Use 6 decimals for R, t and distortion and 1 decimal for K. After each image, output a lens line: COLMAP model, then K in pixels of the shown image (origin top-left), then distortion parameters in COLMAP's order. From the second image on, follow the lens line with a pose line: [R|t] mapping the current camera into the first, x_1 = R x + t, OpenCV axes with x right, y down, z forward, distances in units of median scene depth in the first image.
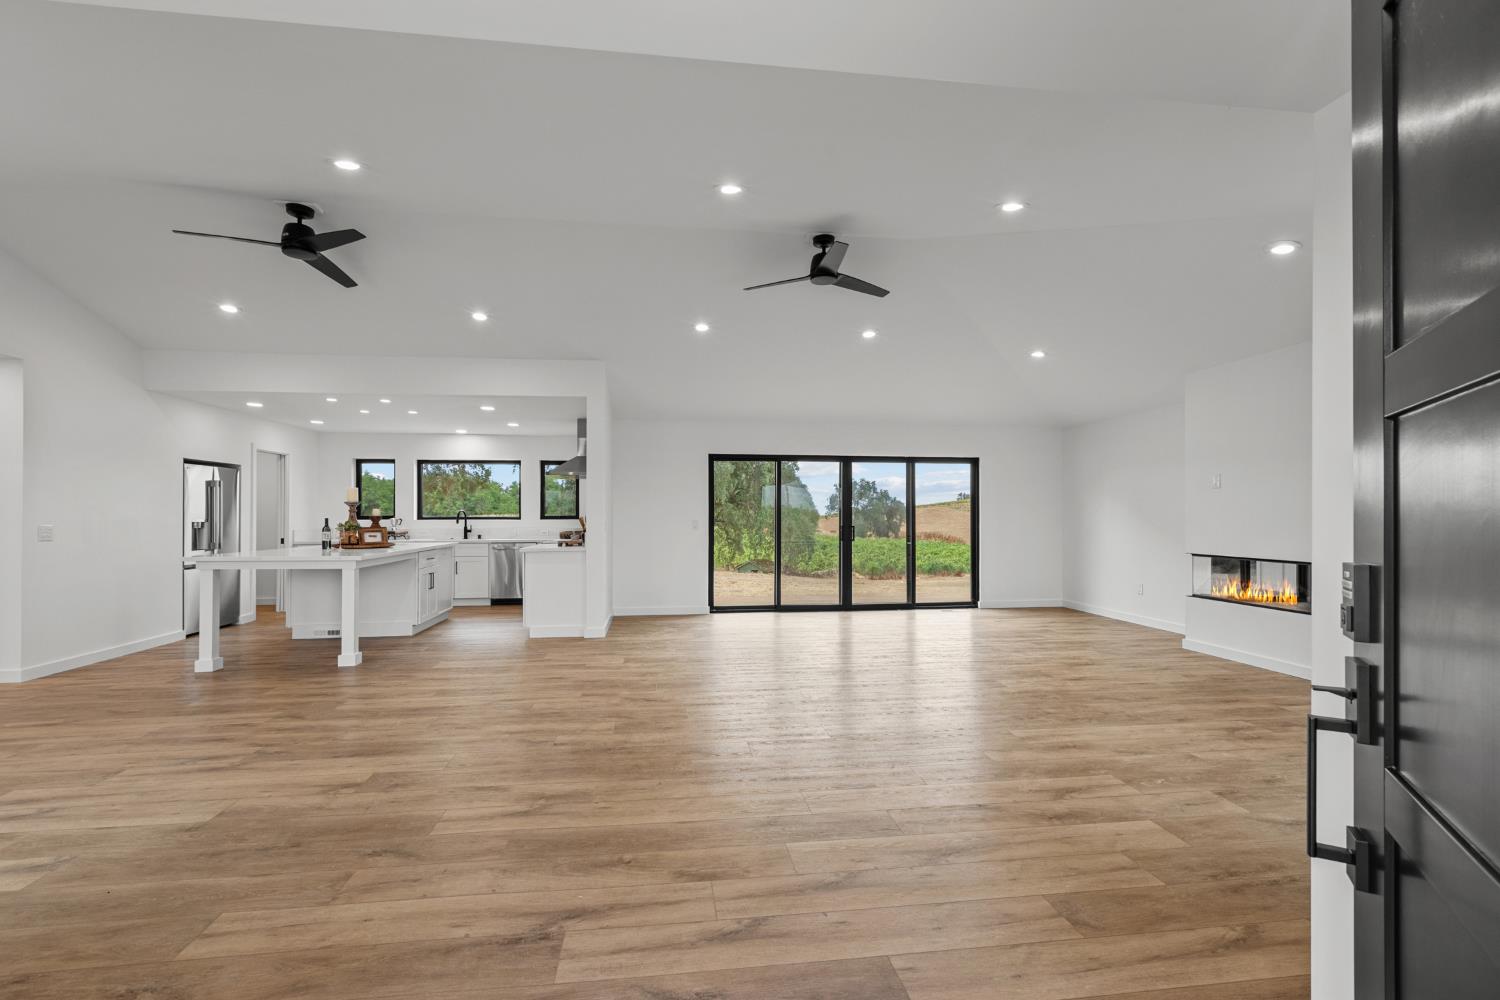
lens RADIAL K [[673.3, 0, 749.0], [0, 673.3, 520.2], [0, 0, 1]] dist [0.000155, 0.000164]
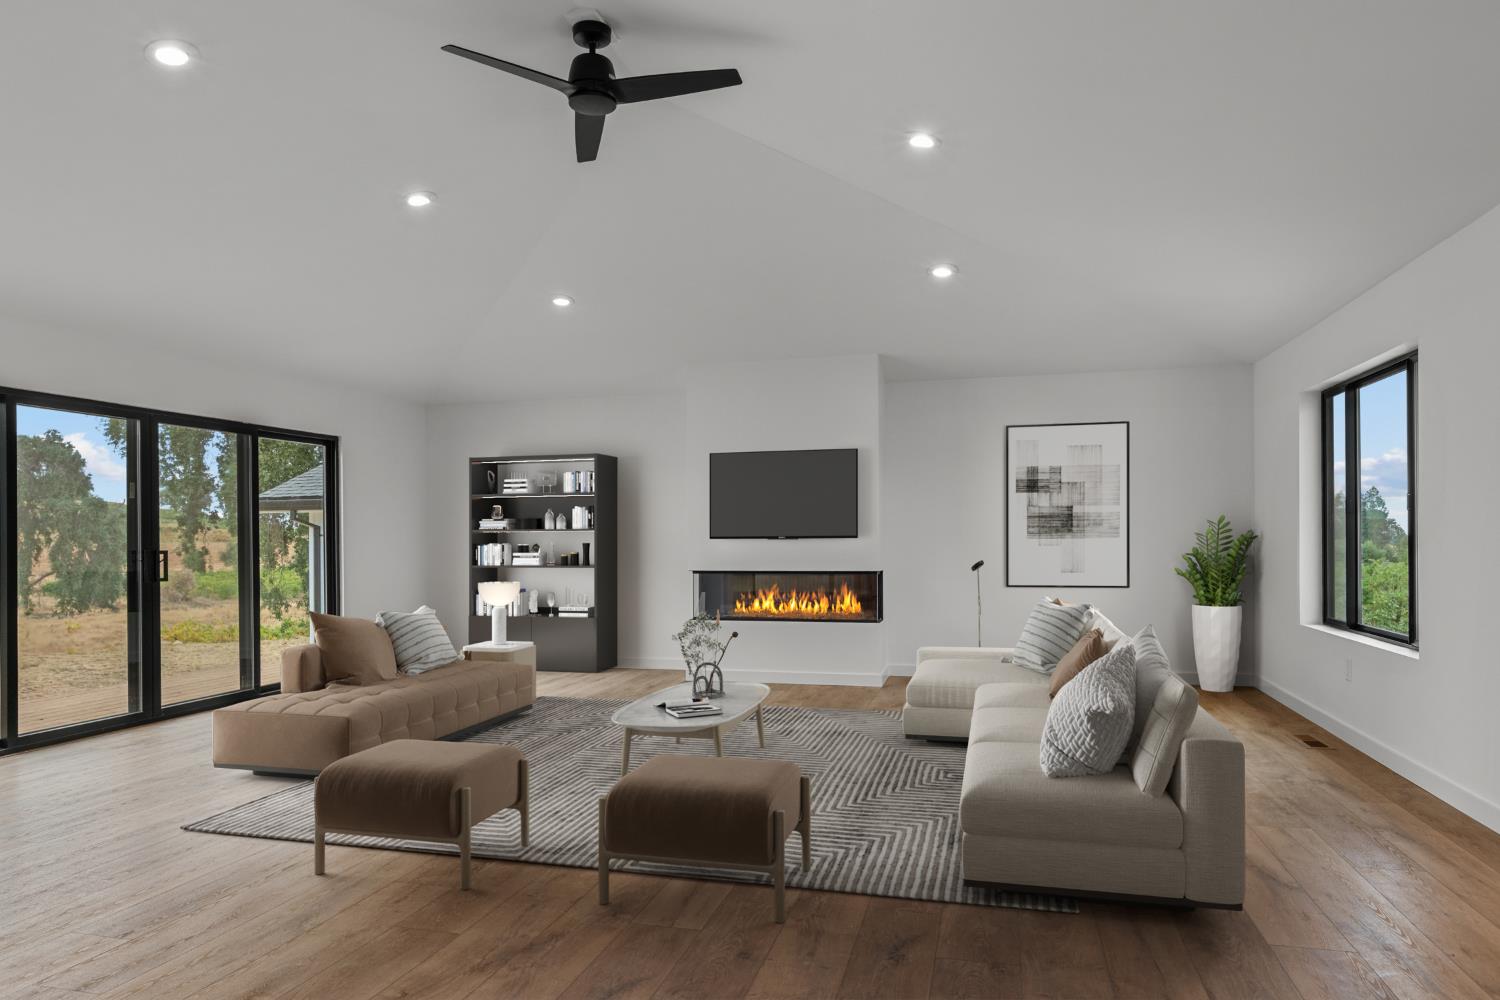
lens RADIAL K [[958.5, 0, 747.6], [0, 958.5, 534.7], [0, 0, 1]] dist [0.000021, 0.000667]
pose [[0.380328, -0.002426, 0.924848, -0.432212], [0.015402, 0.999874, -0.003711, 0.007513], [-0.924723, 0.015656, 0.380318, 0.422731]]
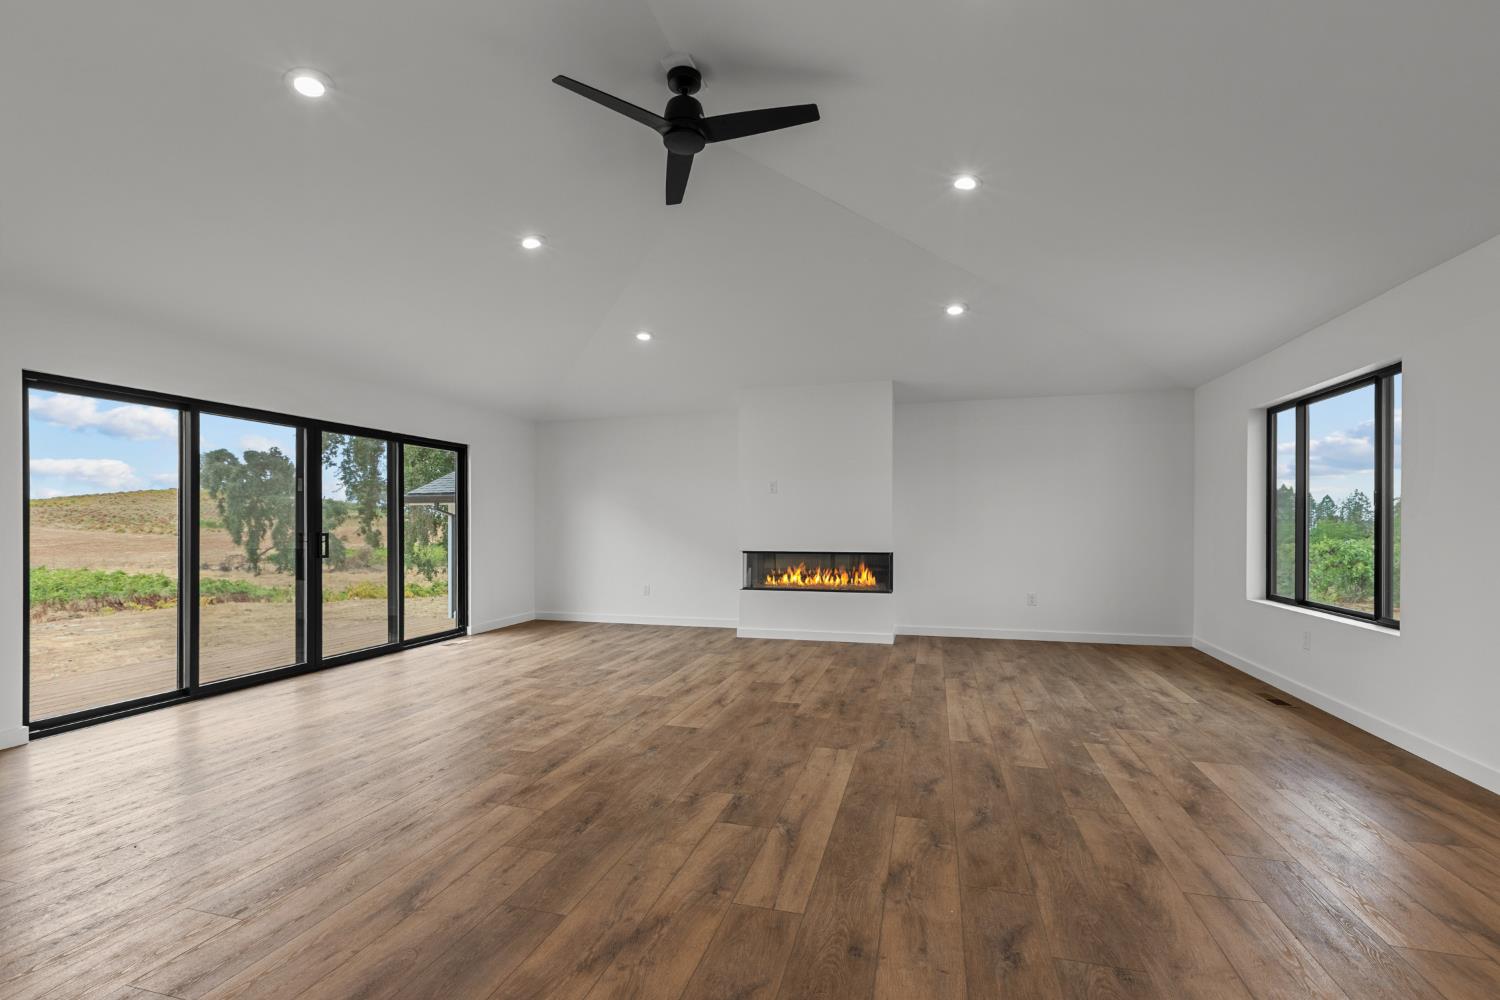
lens RADIAL K [[673.3, 0, 749.0], [0, 673.3, 520.2], [0, 0, 1]] dist [0.000155, 0.000164]
pose [[0.394275, 0.004320, 0.918982, -0.336466], [0.009237, 0.999920, -0.008663, 0.006926], [-0.918946, 0.011905, 0.394203, 0.506282]]
